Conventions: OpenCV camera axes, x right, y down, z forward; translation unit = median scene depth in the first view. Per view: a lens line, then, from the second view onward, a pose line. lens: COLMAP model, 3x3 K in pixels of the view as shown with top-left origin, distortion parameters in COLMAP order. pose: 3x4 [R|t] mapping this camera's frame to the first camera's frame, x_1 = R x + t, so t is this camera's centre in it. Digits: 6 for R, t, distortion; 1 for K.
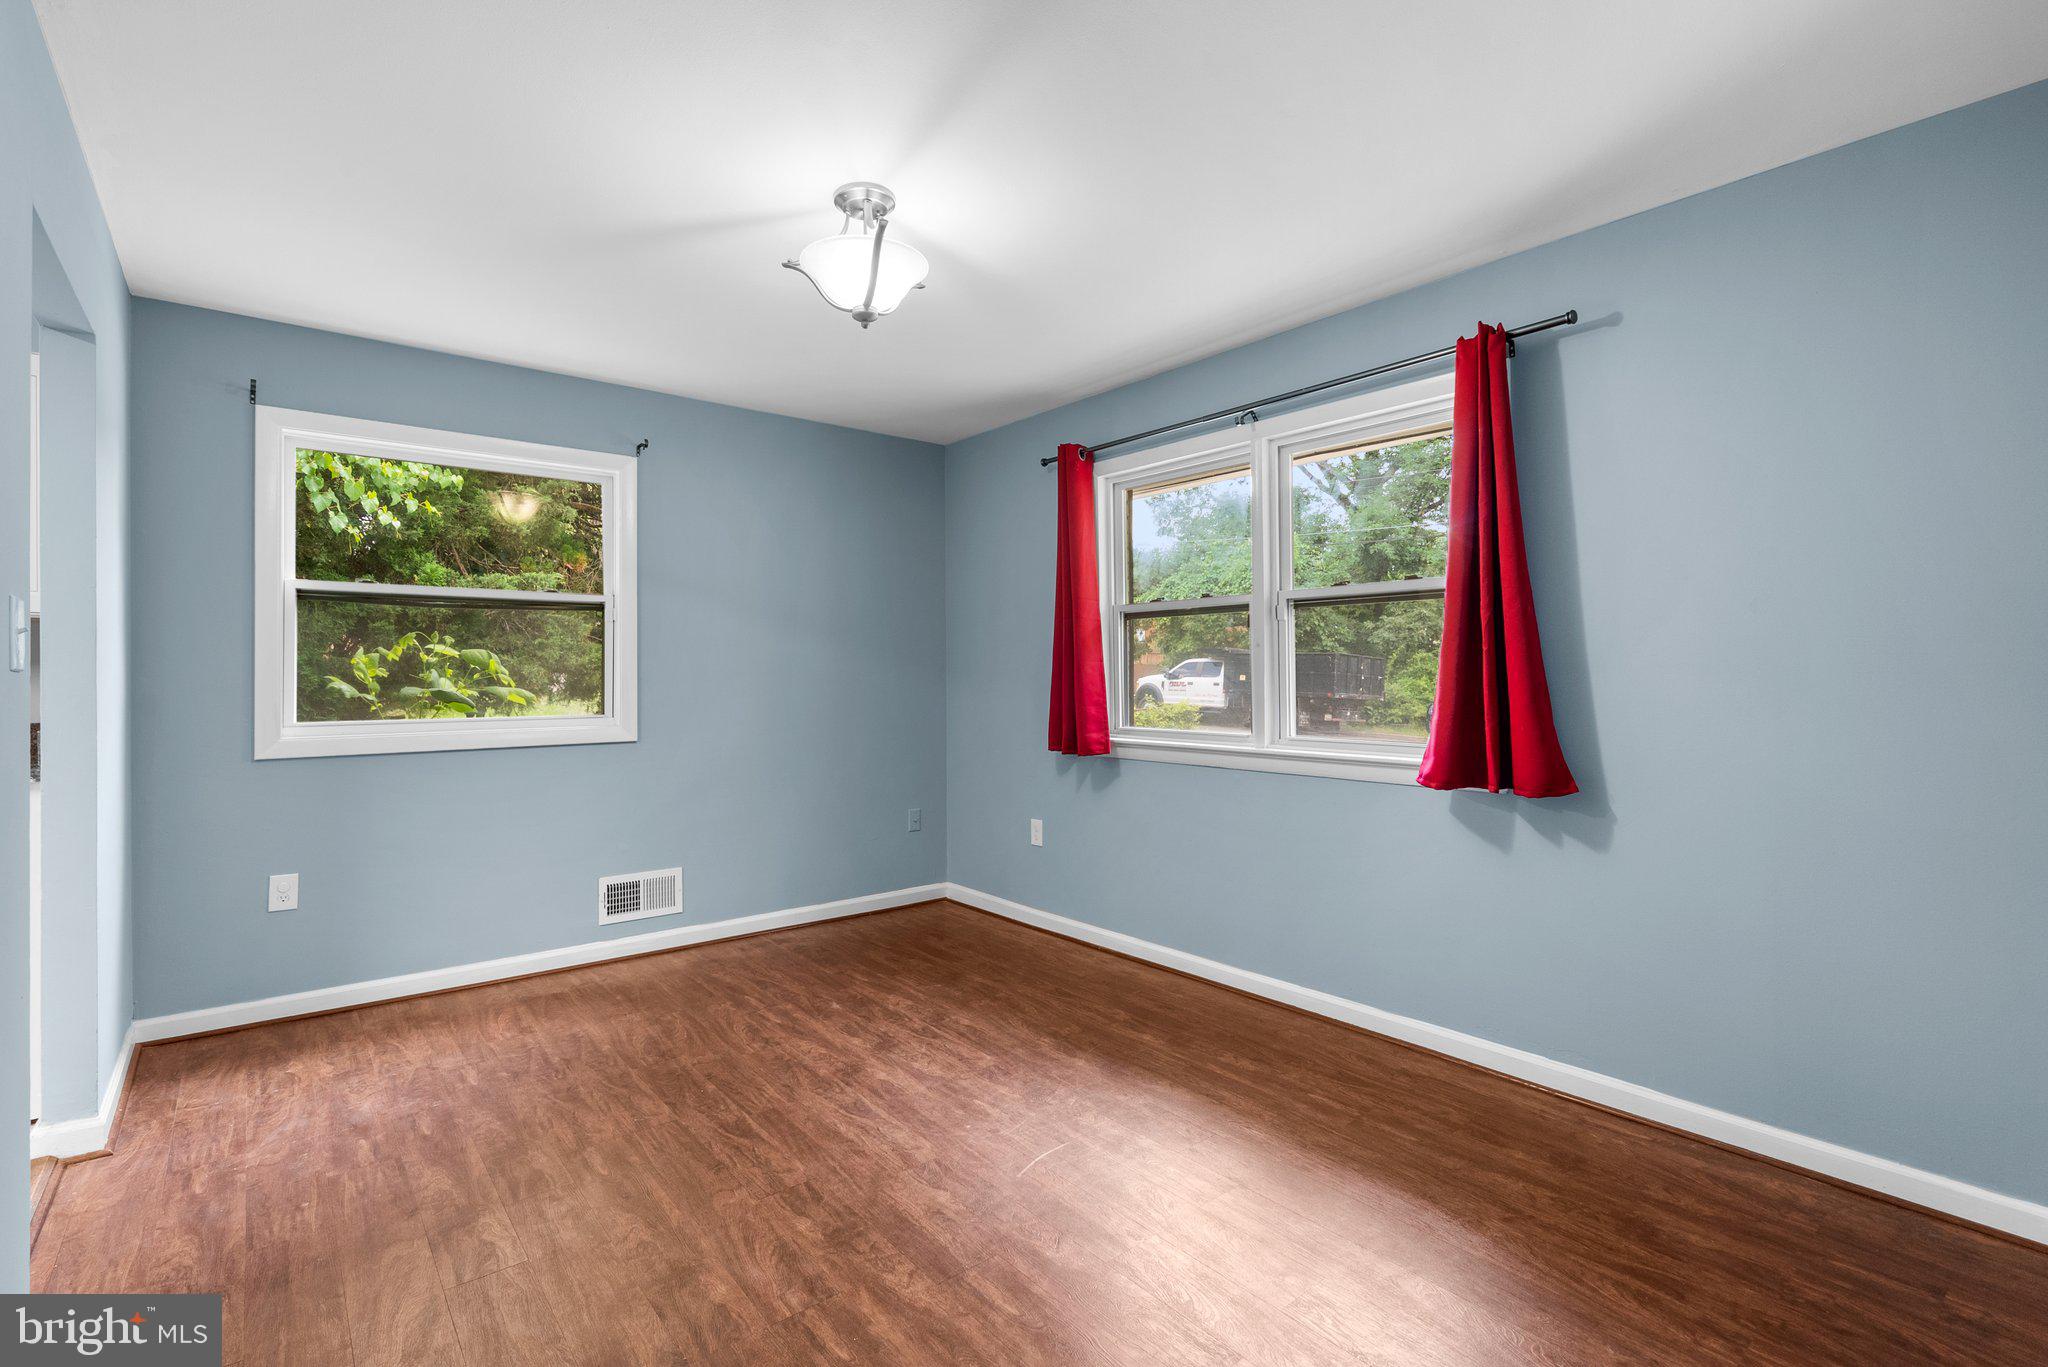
lens RADIAL K [[943.0, 0, 1014.8], [0, 943.0, 662.3], [0, 0, 1]] dist [-0.002708, -0.000241]
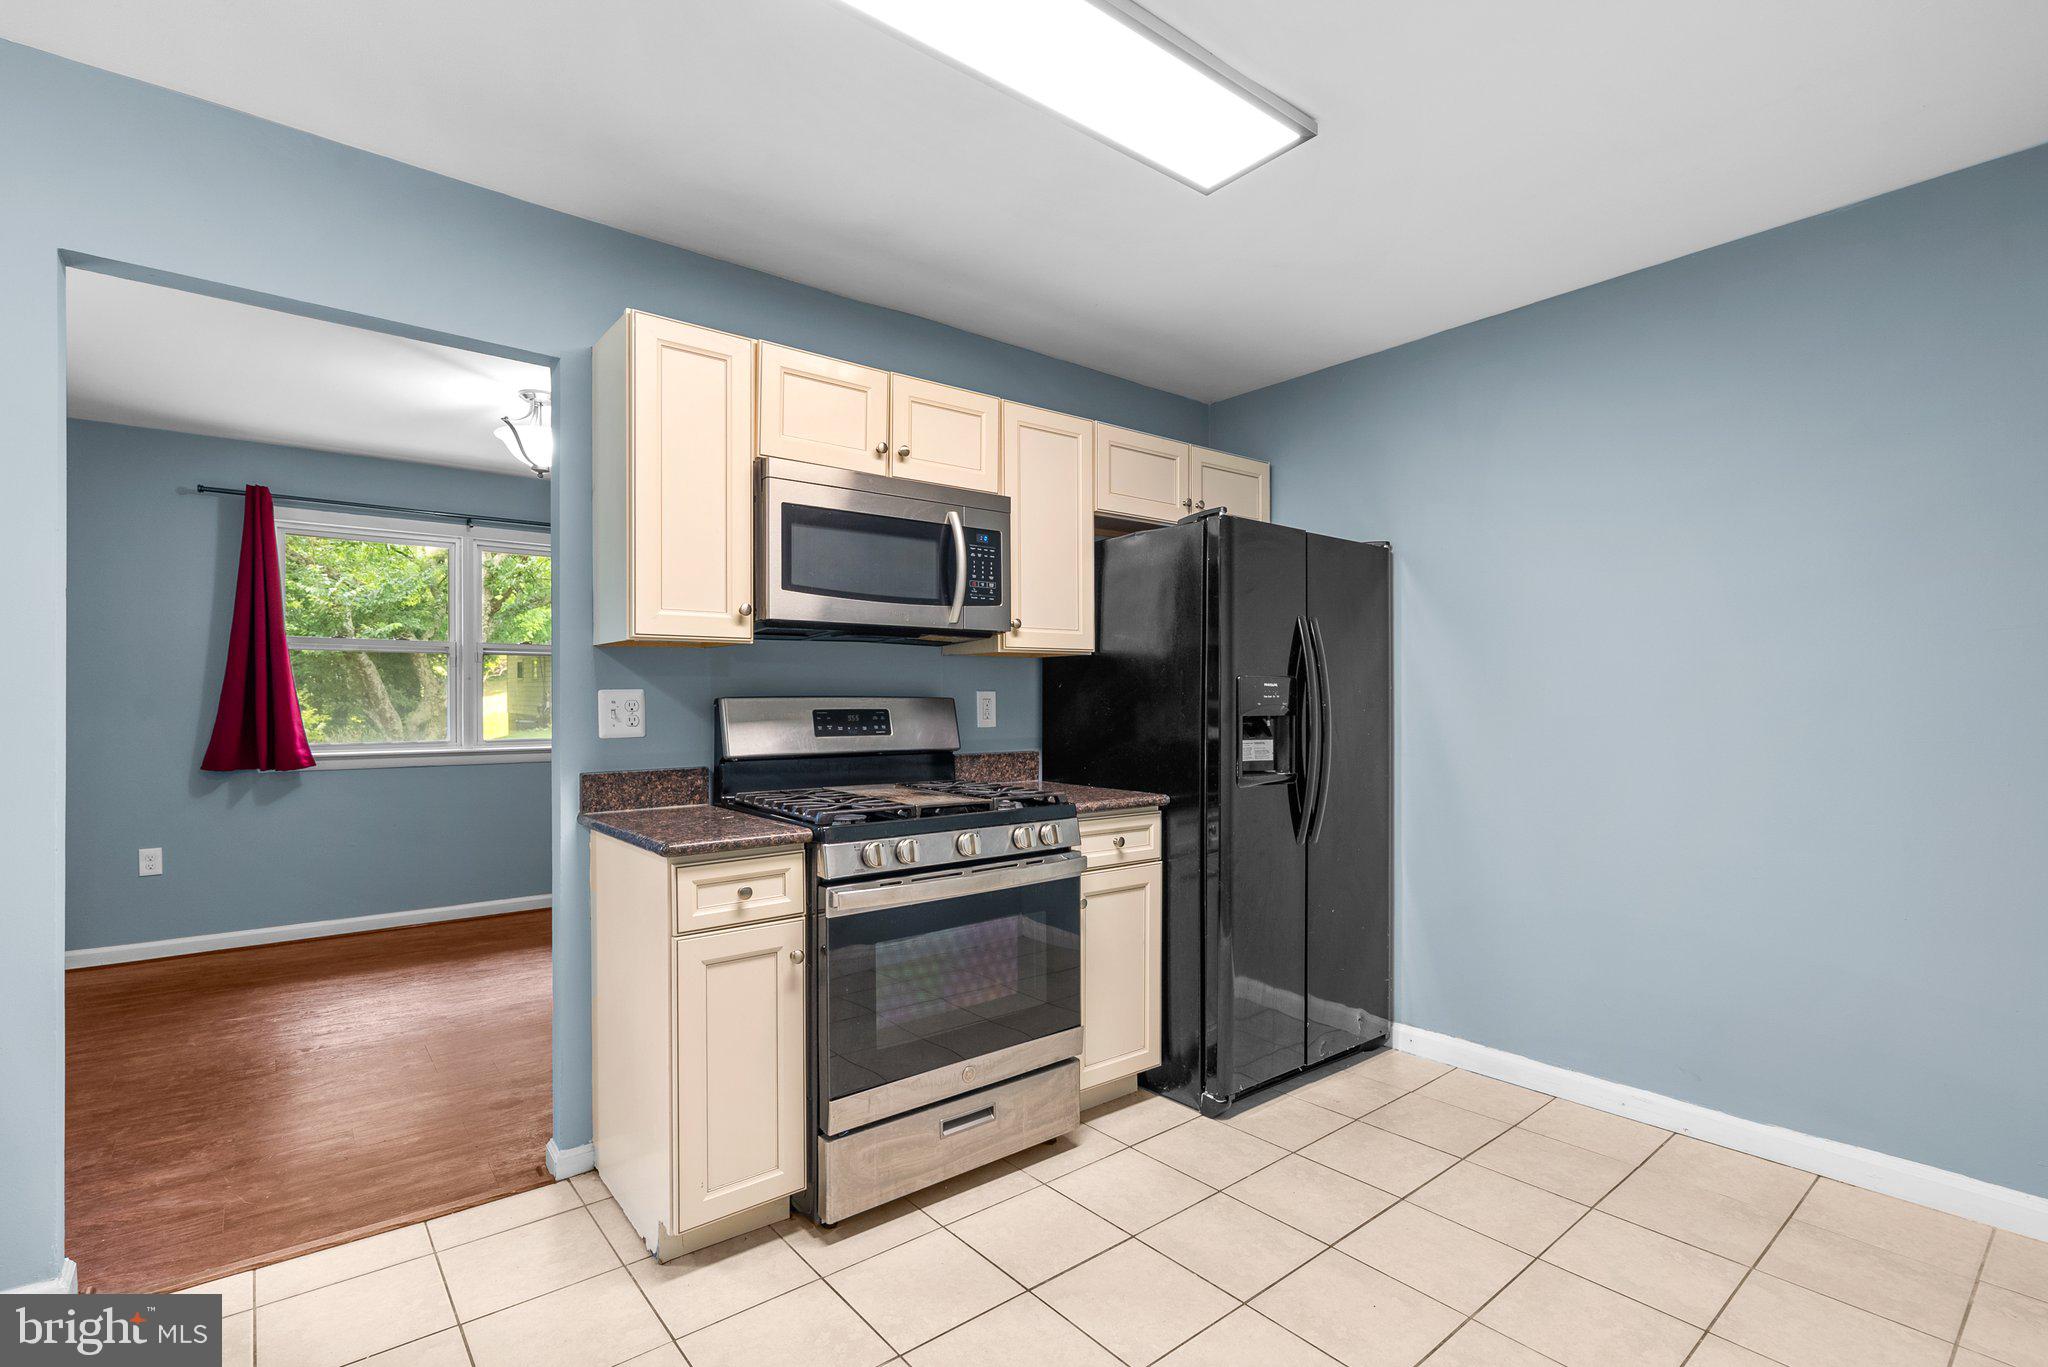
lens RADIAL K [[943.7, 0, 1025.3], [0, 943.7, 692.7], [0, 0, 1]] dist [-0.000665, -0.000048]
pose [[-0.009141, 0.007635, 0.999929, -1.069320], [-0.003834, 0.999963, -0.007671, 0.011506], [-0.999951, -0.003904, -0.009111, 0.131534]]
